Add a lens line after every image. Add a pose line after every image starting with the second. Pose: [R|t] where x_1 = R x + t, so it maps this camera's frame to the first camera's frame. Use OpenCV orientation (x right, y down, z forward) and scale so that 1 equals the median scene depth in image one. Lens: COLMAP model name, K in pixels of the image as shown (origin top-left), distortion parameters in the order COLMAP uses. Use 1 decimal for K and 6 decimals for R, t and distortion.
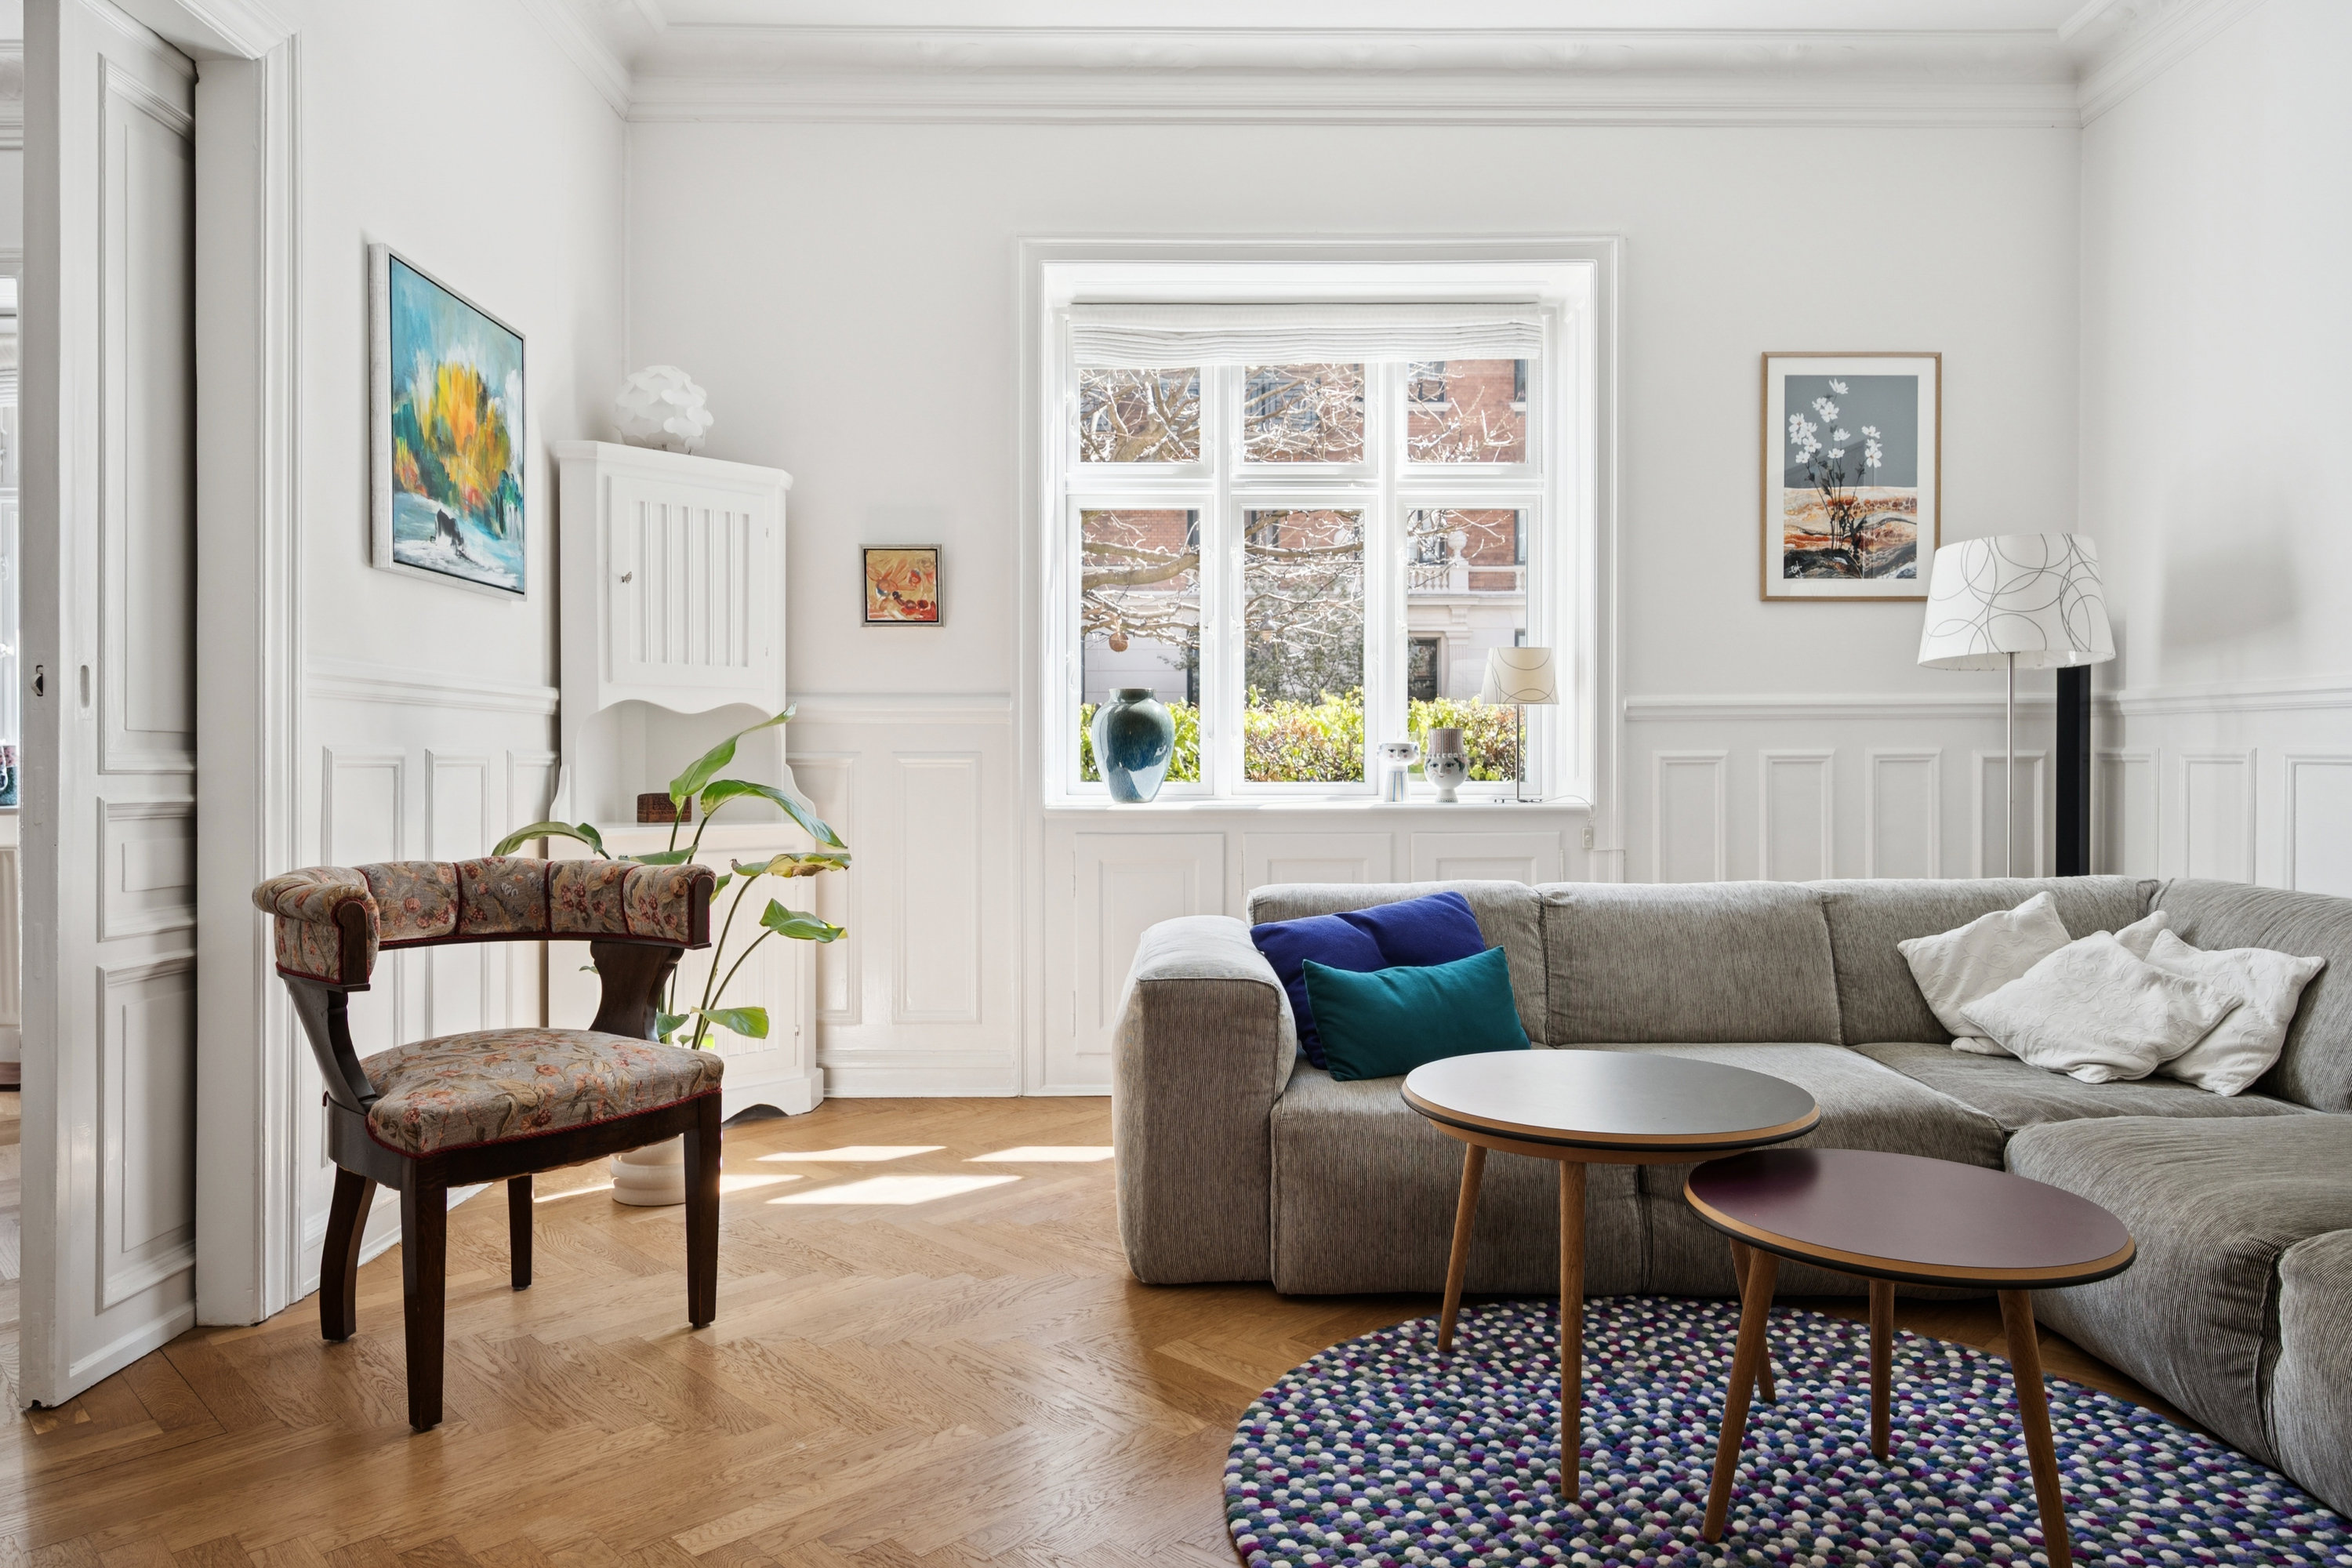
lens RADIAL K [[1472.7, 0, 1179.5], [0, 1472.7, 770.8], [0, 0, 1]] dist [-0.001672, -0.000462]
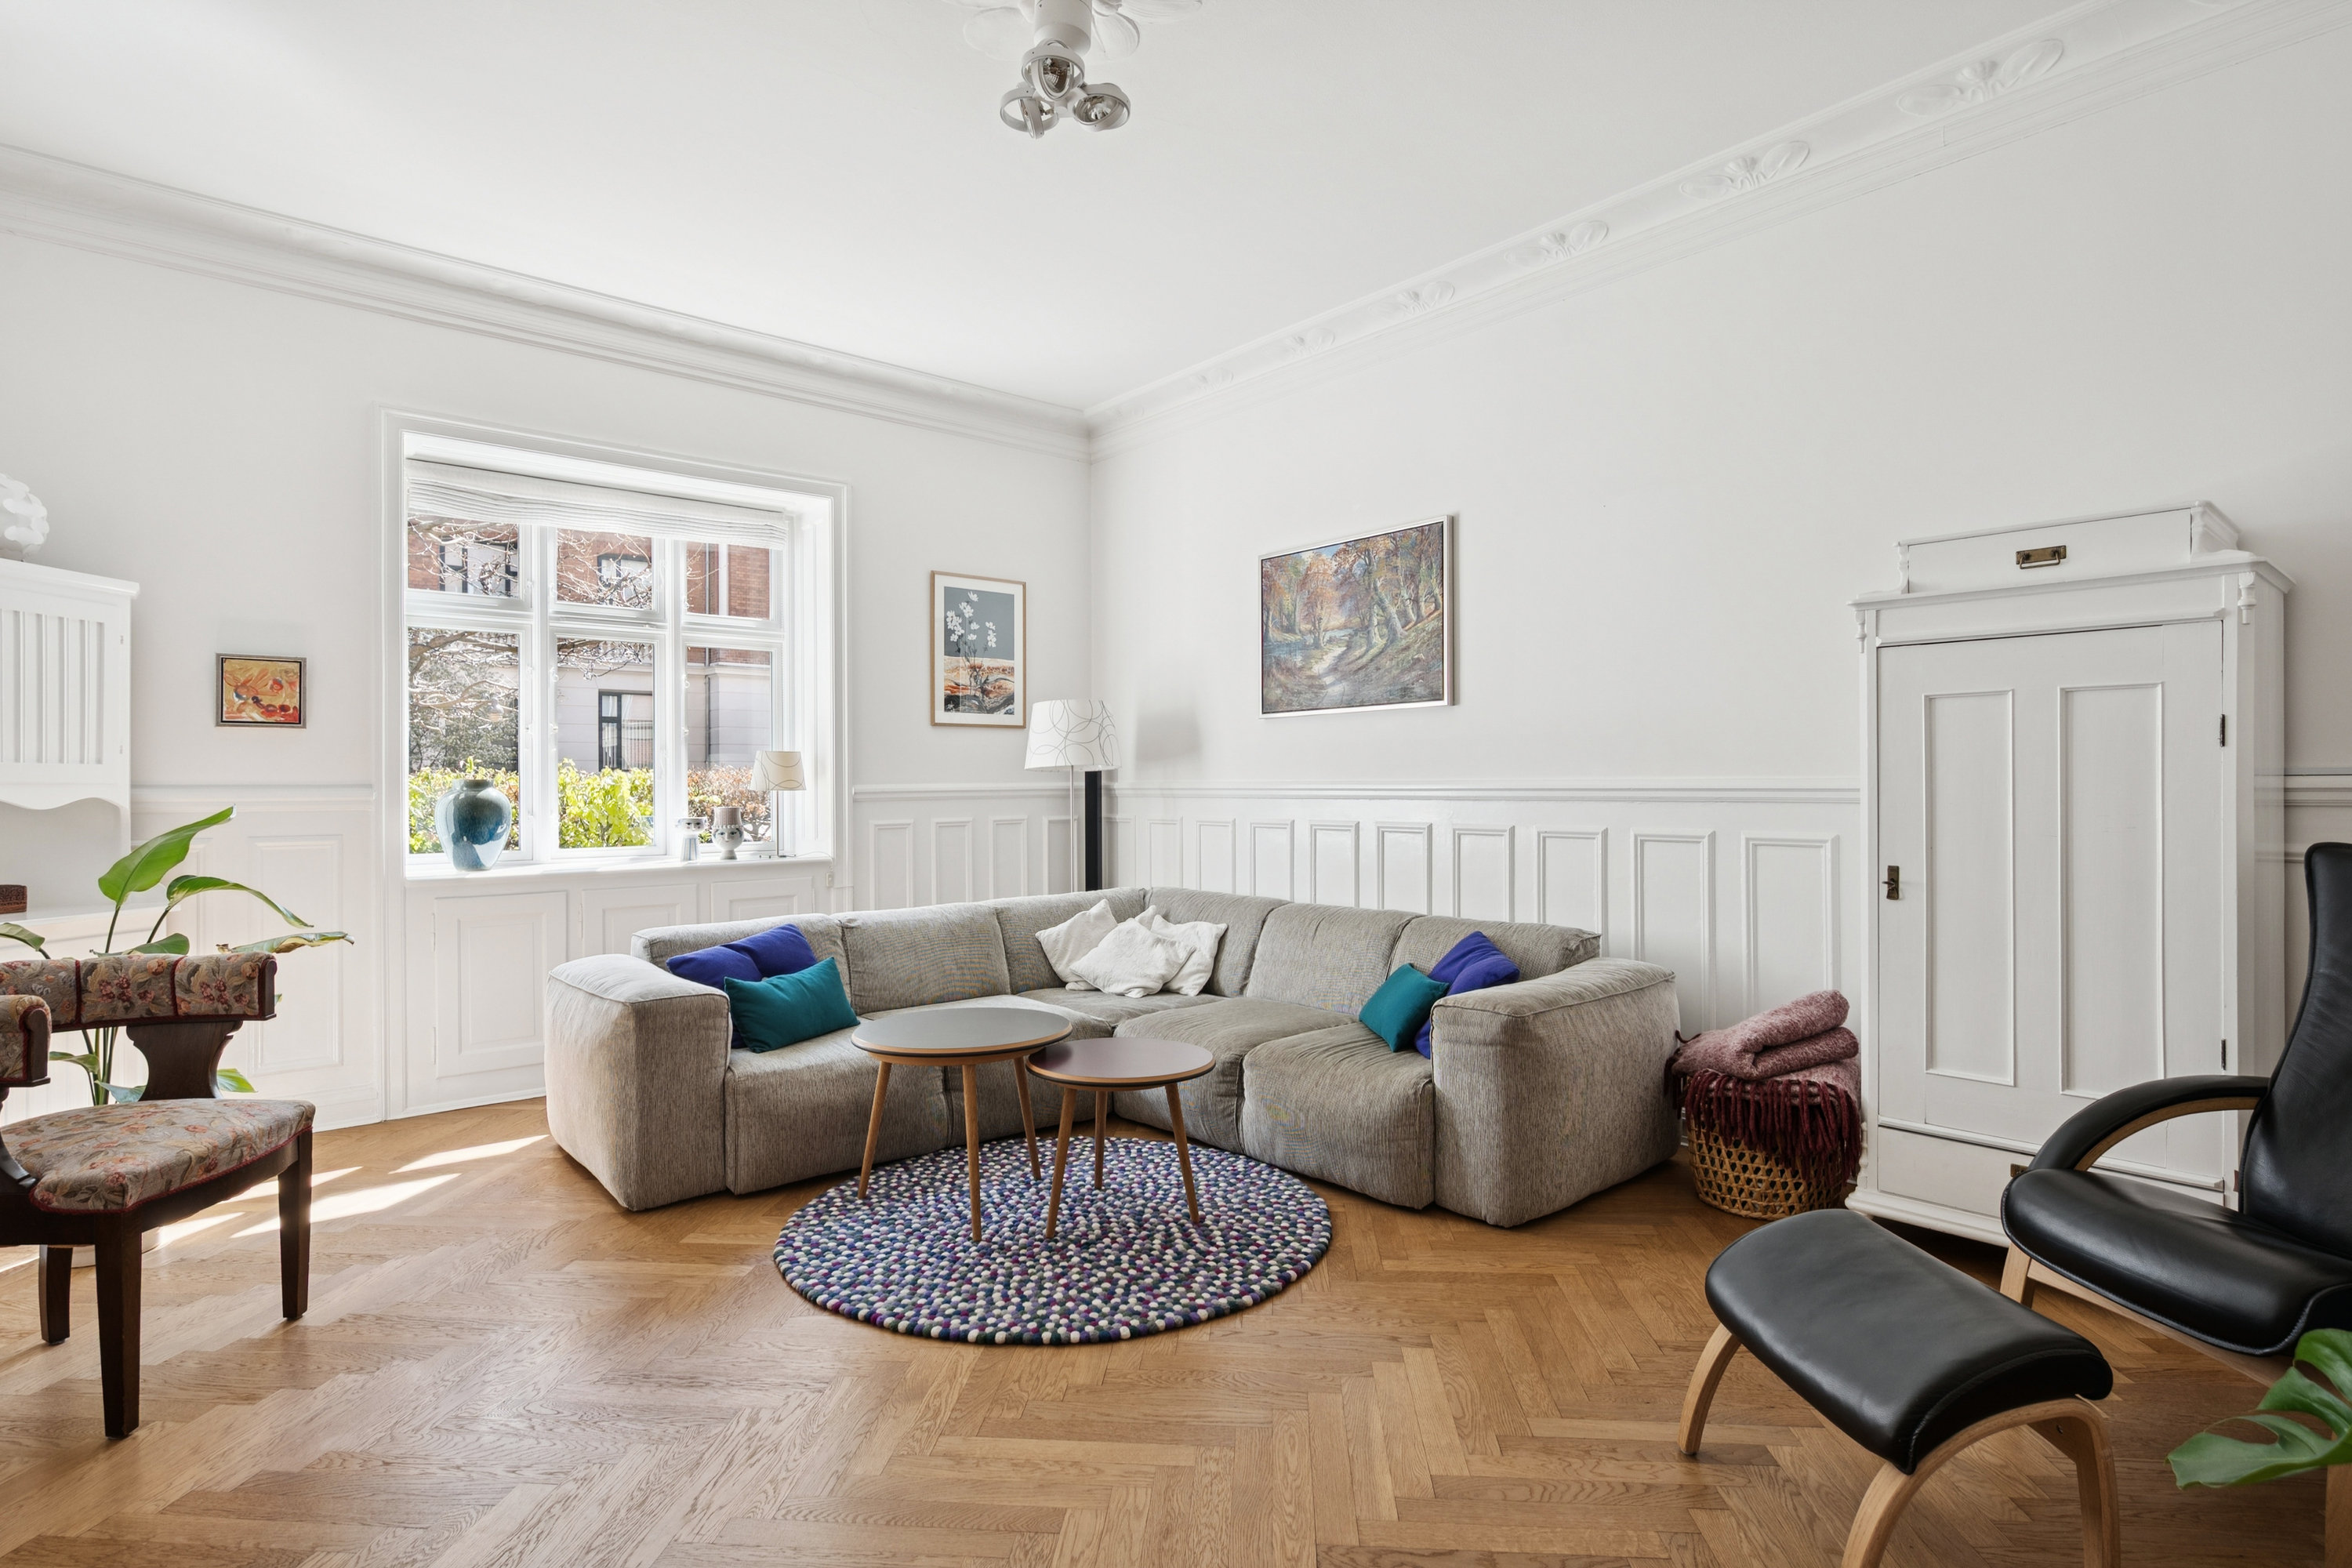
lens RADIAL K [[1194.4, 0, 1176.0], [0, 1194.4, 784.0], [0, 0, 1]] dist [-0.002302, -0.000187]
pose [[0.763582, -0.002382, 0.645707, -0.325621], [0.011825, 0.999877, -0.010295, -0.048019], [-0.645603, 0.015497, 0.763516, -0.217214]]
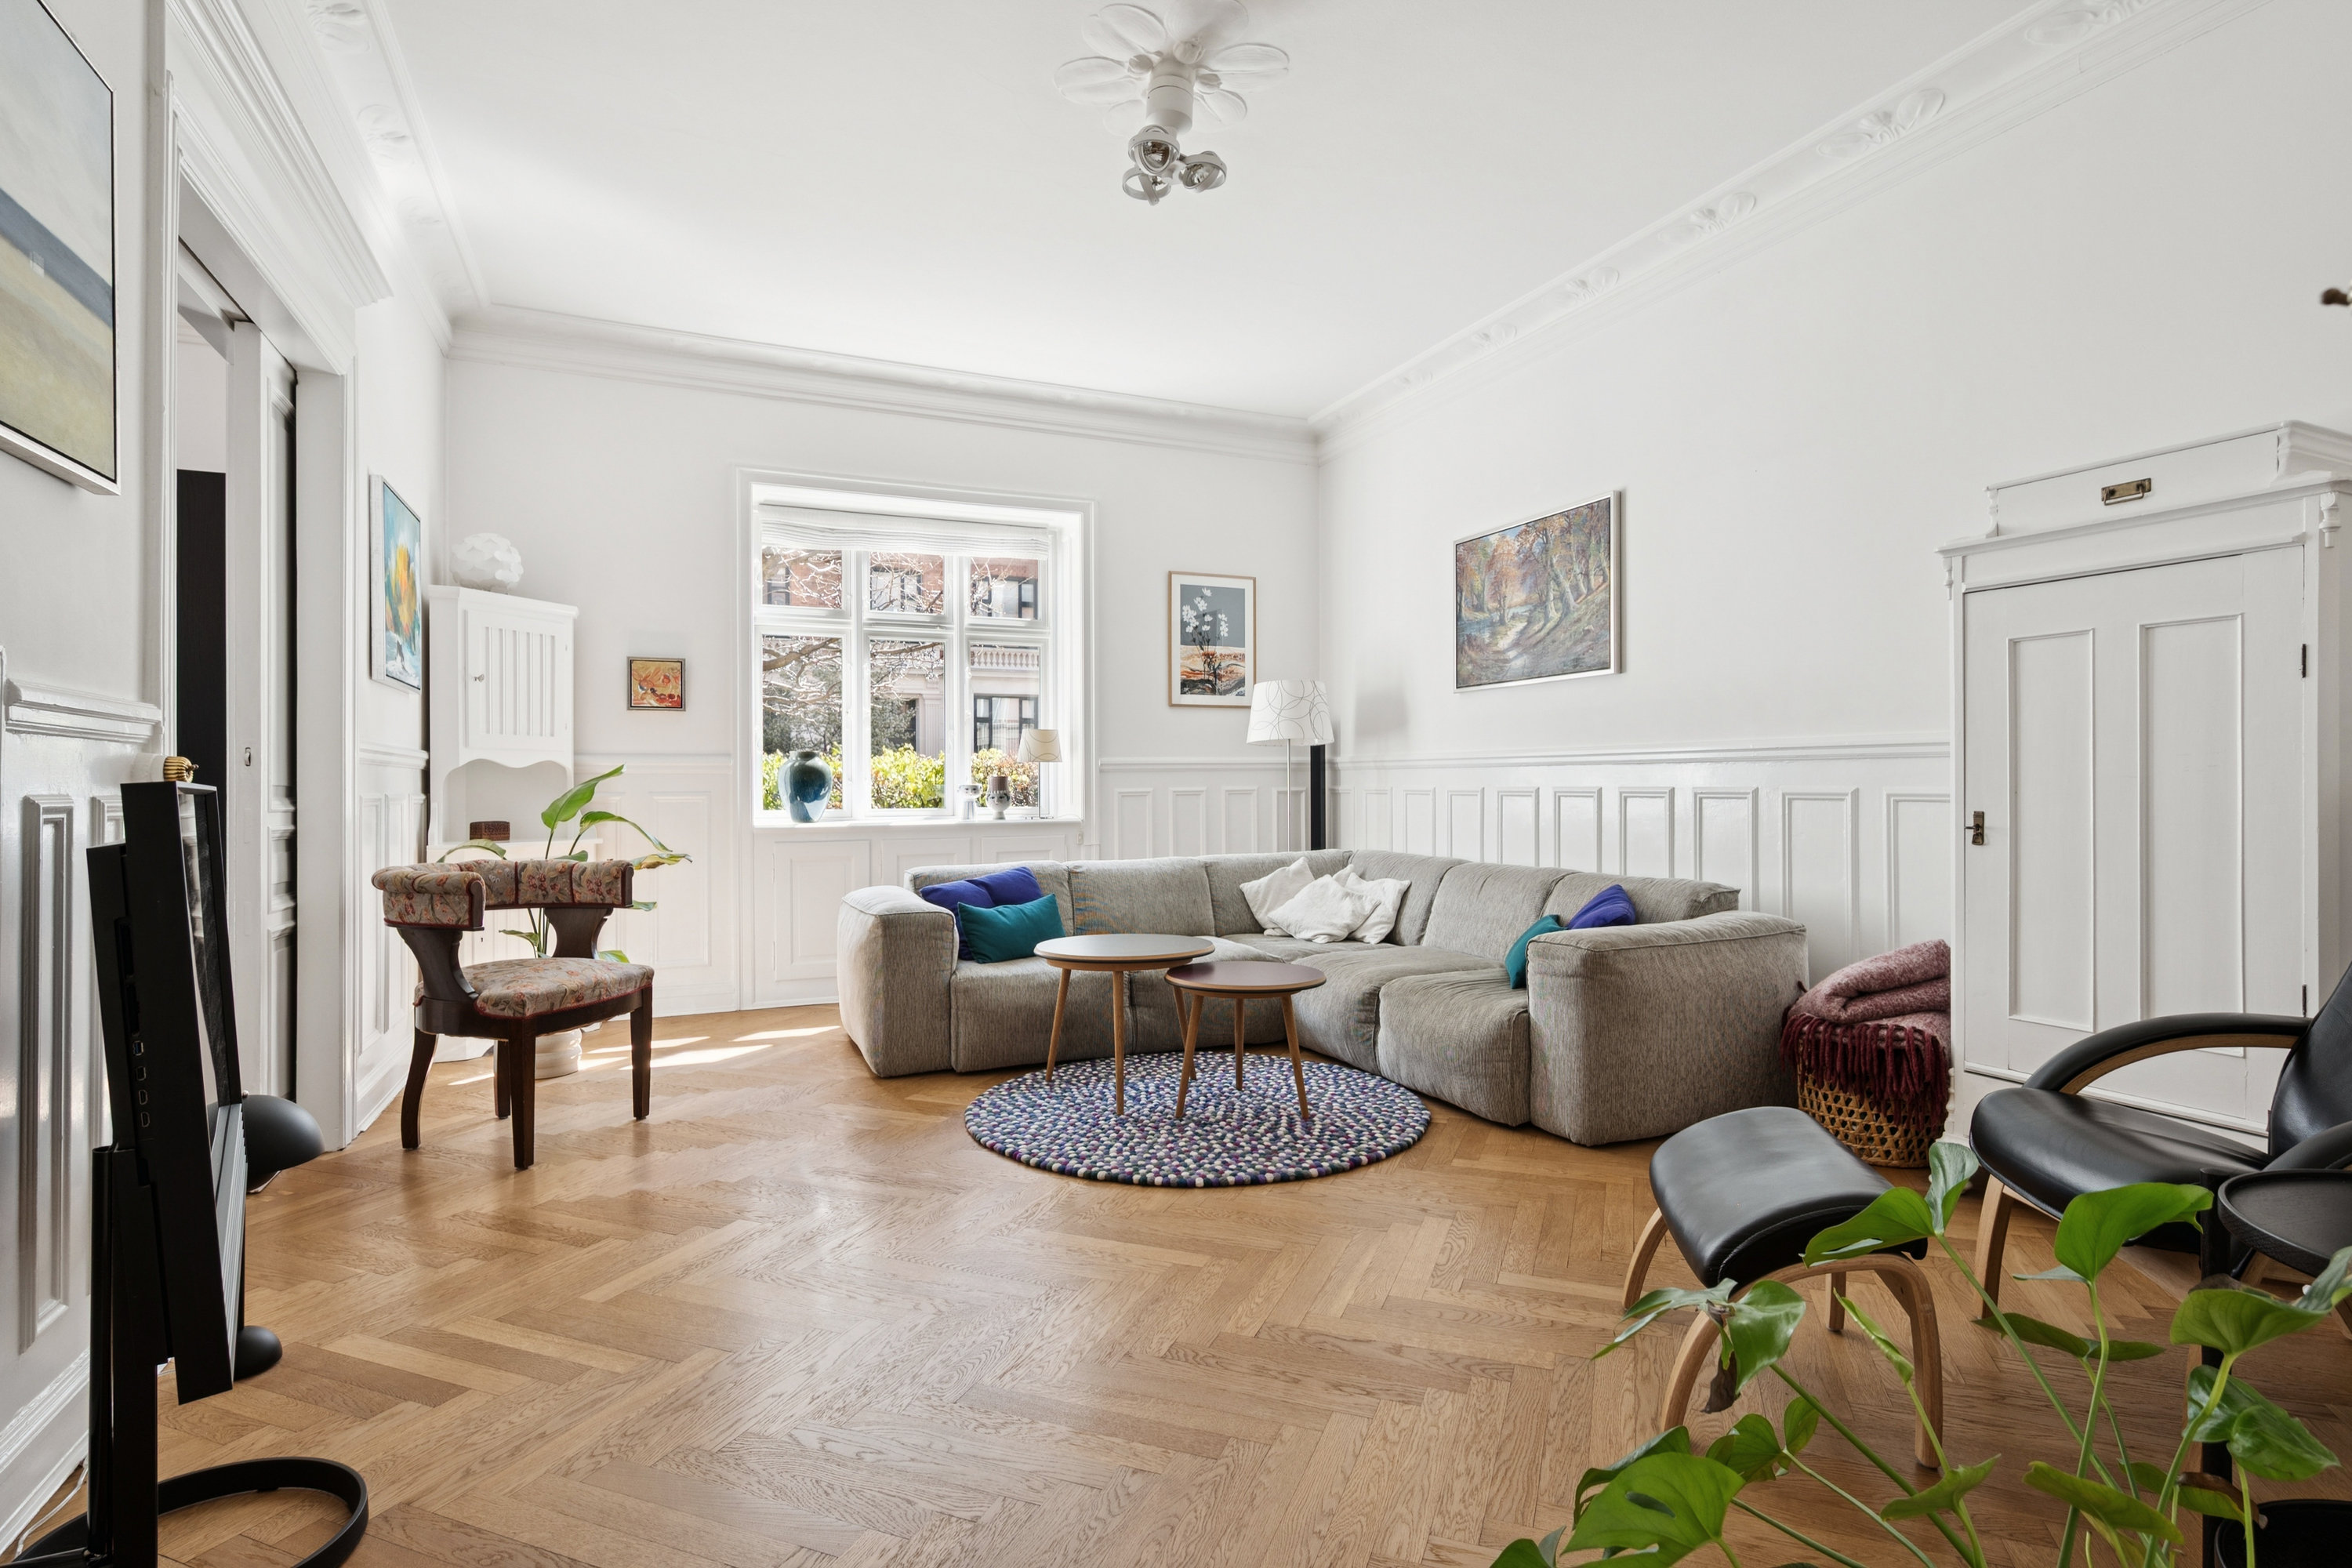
lens RADIAL K [[1158.8, 0, 1181.7], [0, 1158.8, 782.7], [0, 0, 1]] dist [-0.000968, -0.001351]
pose [[0.915610, -0.003293, 0.402053, -0.230756], [0.008598, 0.999898, -0.011391, -0.005460], [-0.401975, 0.013886, 0.915545, -0.438216]]
